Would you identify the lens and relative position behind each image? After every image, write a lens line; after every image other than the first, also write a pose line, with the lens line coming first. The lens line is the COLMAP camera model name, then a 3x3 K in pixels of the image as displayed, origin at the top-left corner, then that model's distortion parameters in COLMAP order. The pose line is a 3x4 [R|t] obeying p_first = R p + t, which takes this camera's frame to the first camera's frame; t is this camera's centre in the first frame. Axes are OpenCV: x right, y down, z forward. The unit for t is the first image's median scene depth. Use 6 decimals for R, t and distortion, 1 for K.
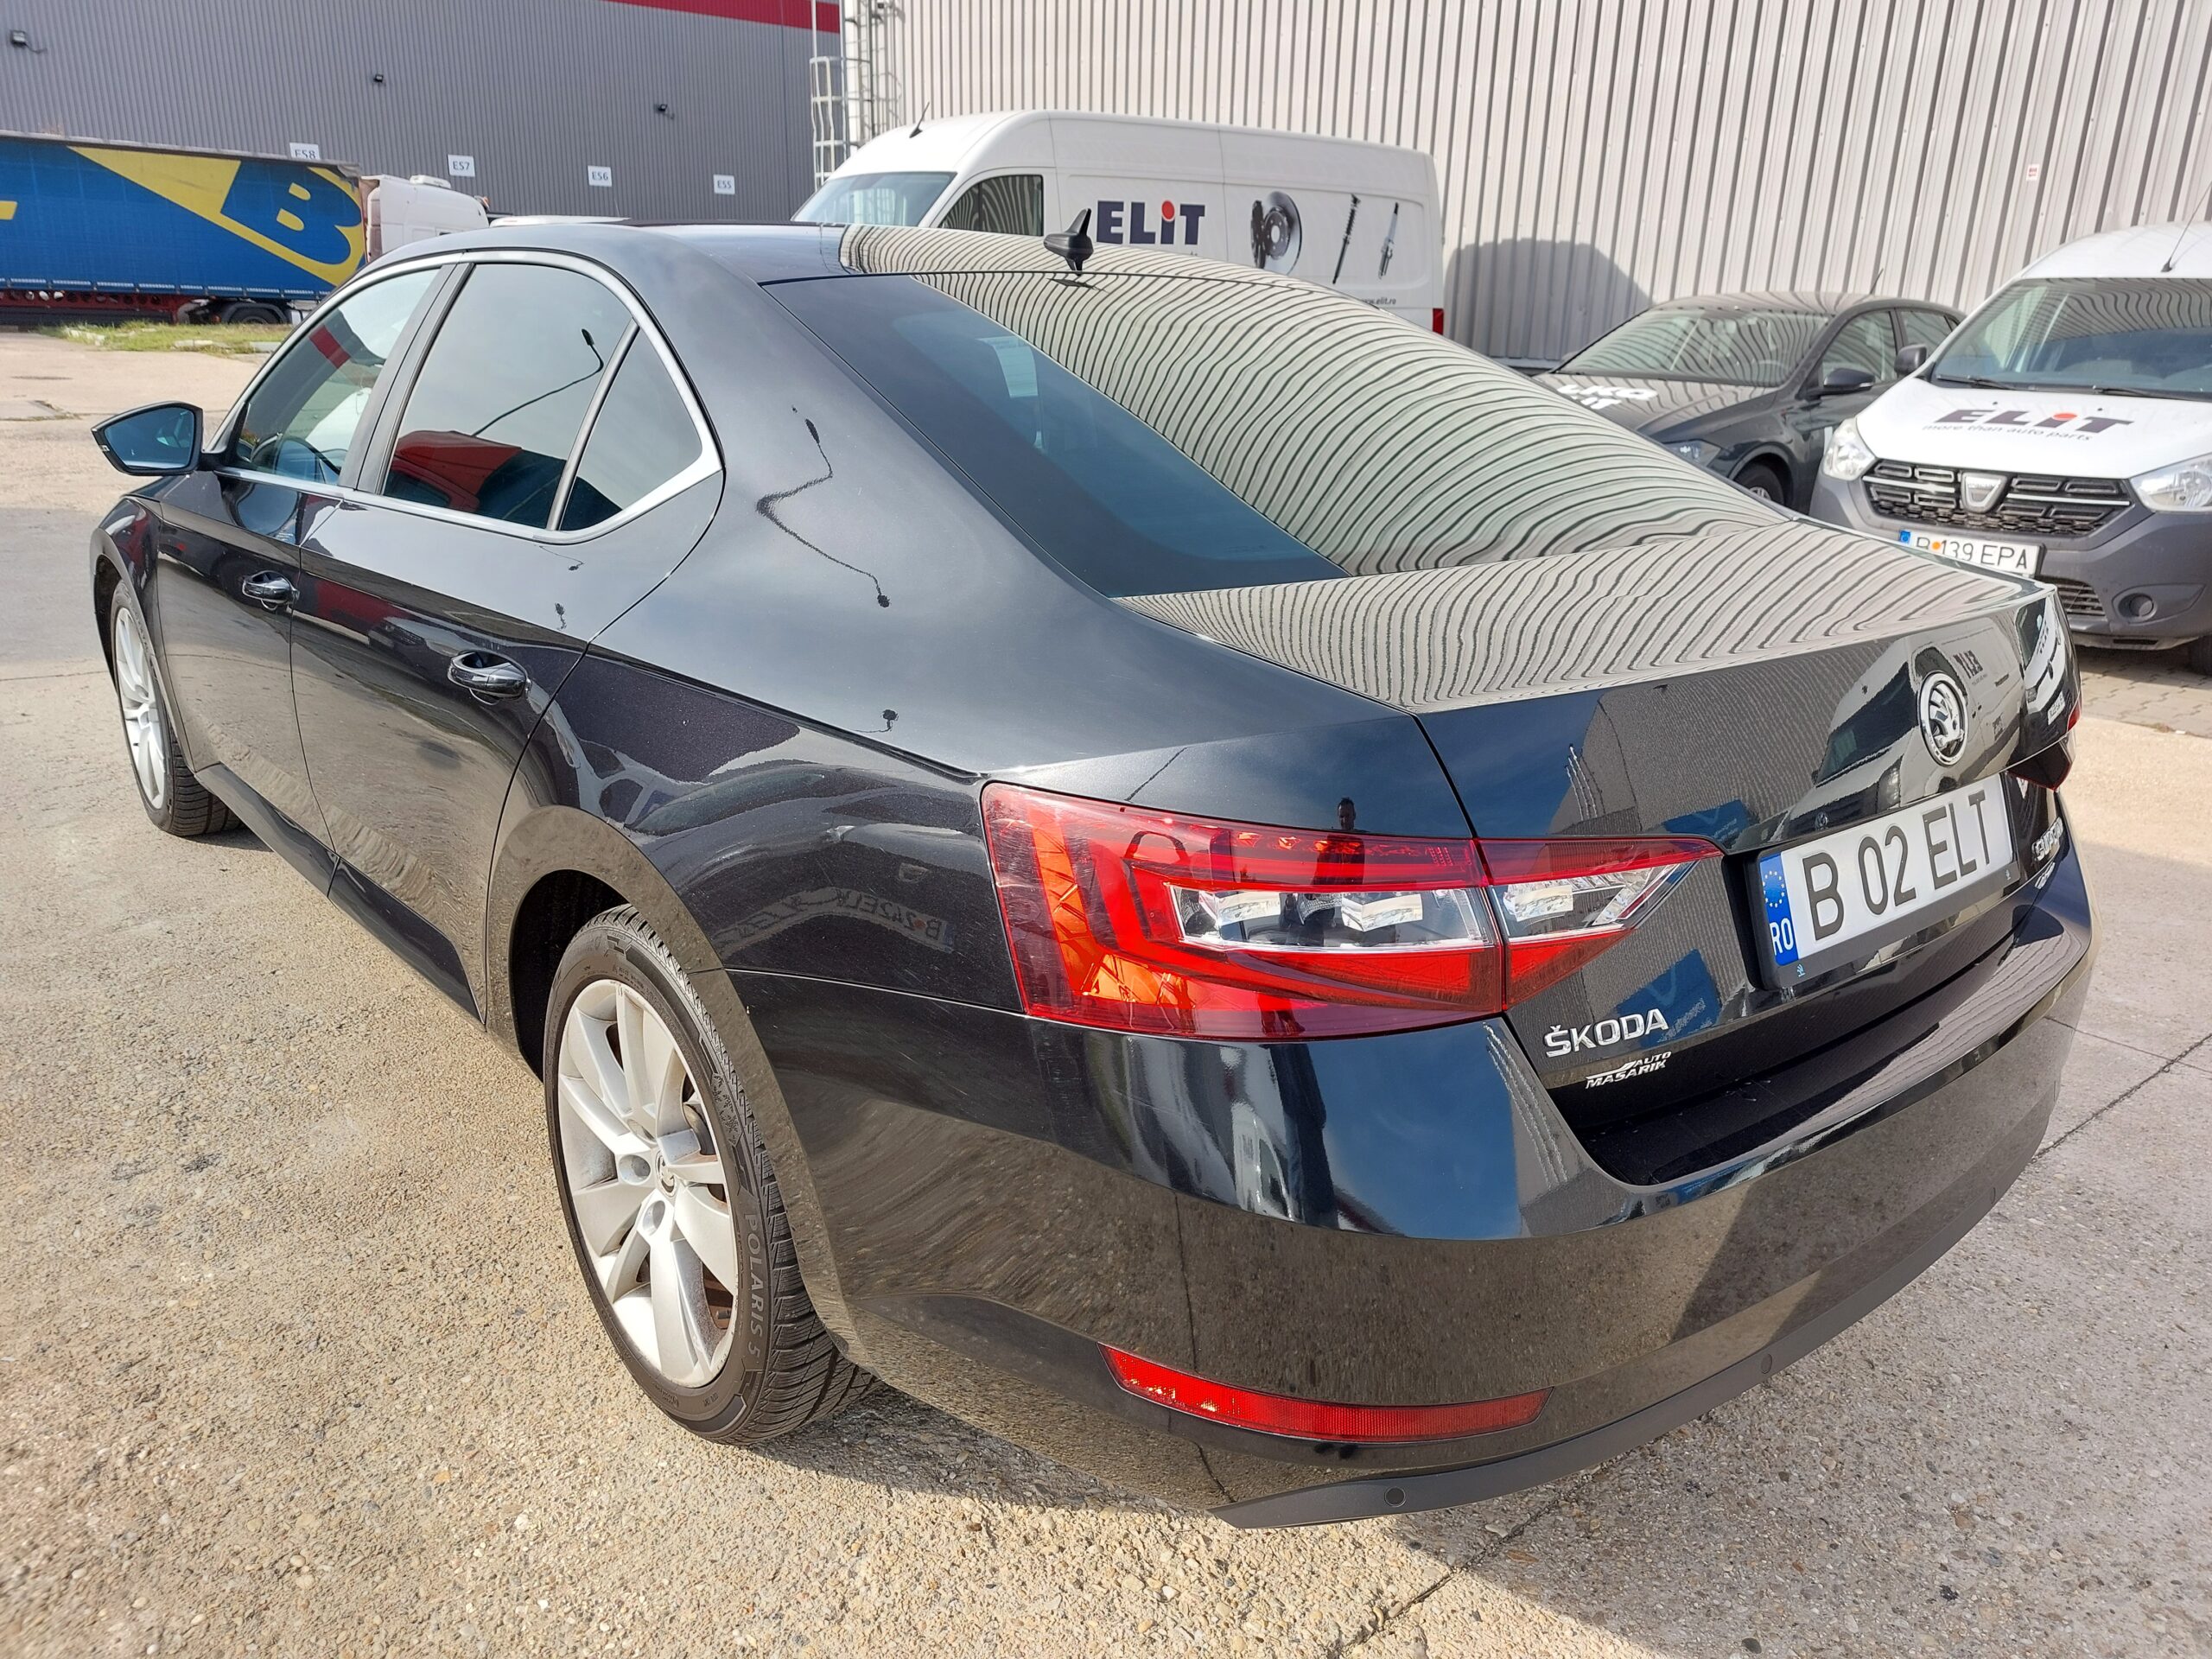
lens RADIAL K [[1597.9, 0, 1106.0], [0, 1597.9, 829.5], [0, 0, 1]] dist [0.003810, 0.003745]
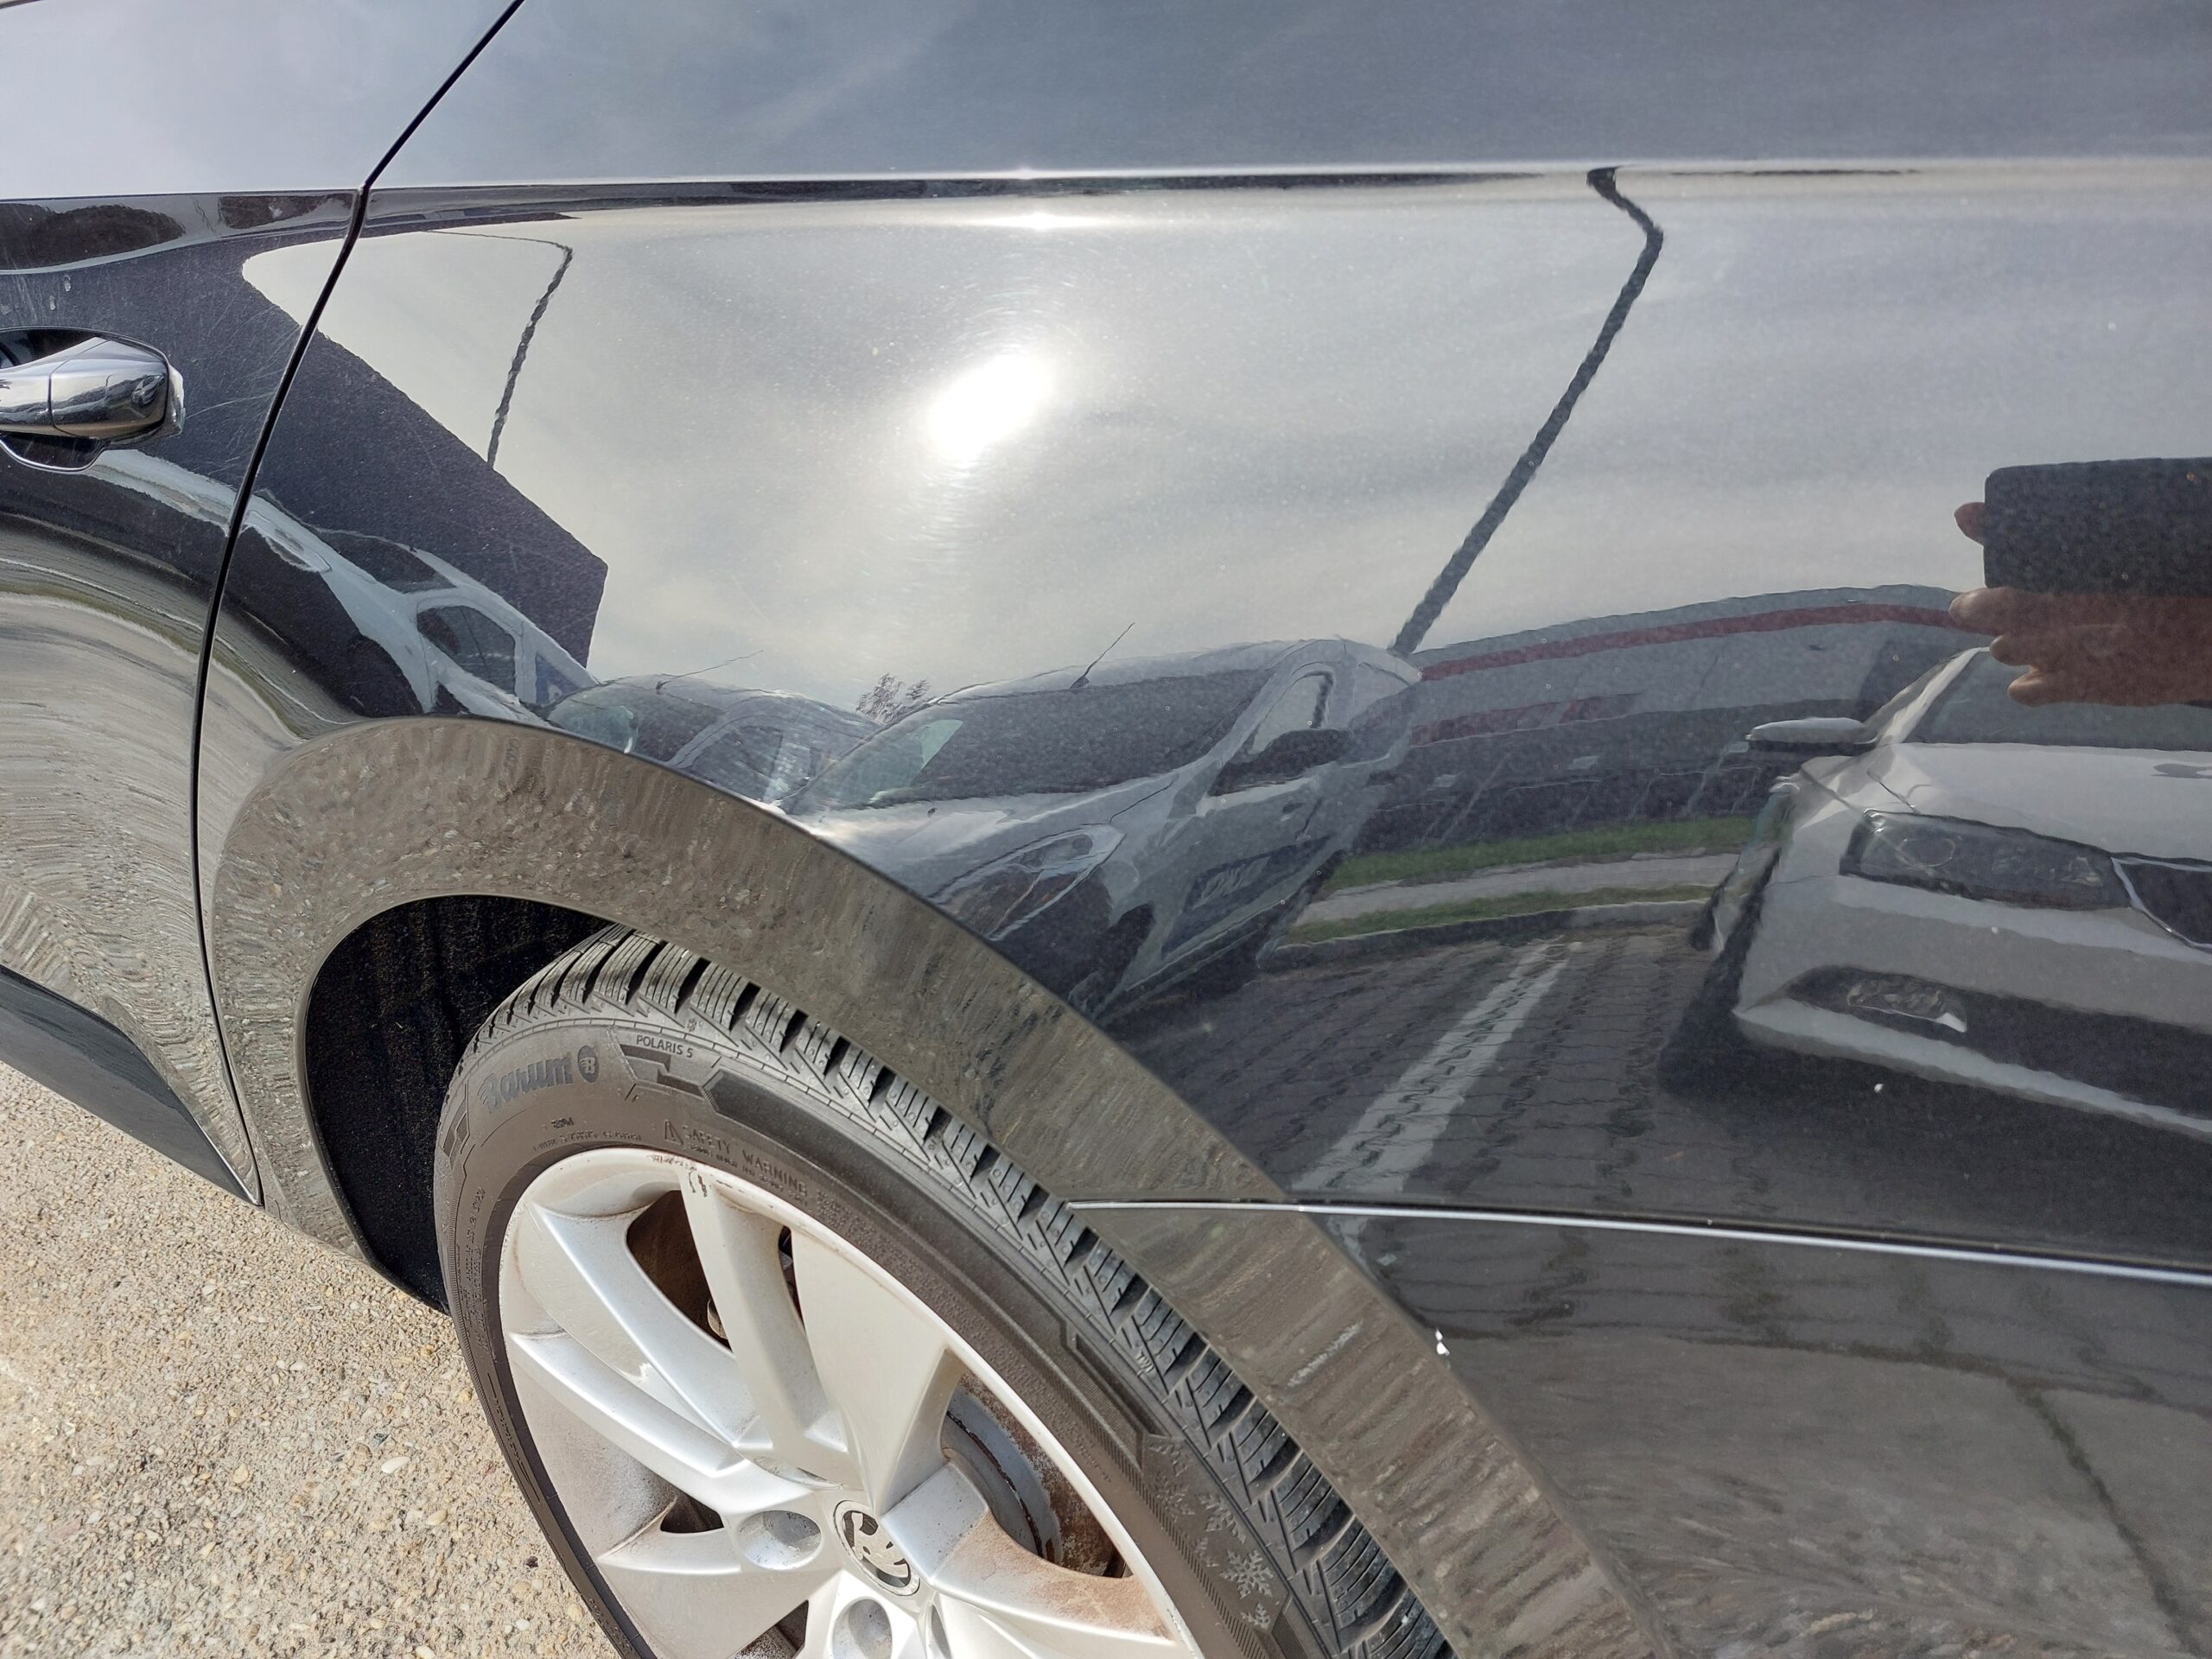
lens RADIAL K [[1597.9, 0, 1106.0], [0, 1597.9, 829.5], [0, 0, 1]] dist [0.003810, 0.003745]
pose [[0.962248, -0.199192, 0.185475, -0.218828], [0.166504, 0.969881, 0.177784, -0.028625], [-0.215301, -0.140190, 0.966433, 0.512735]]
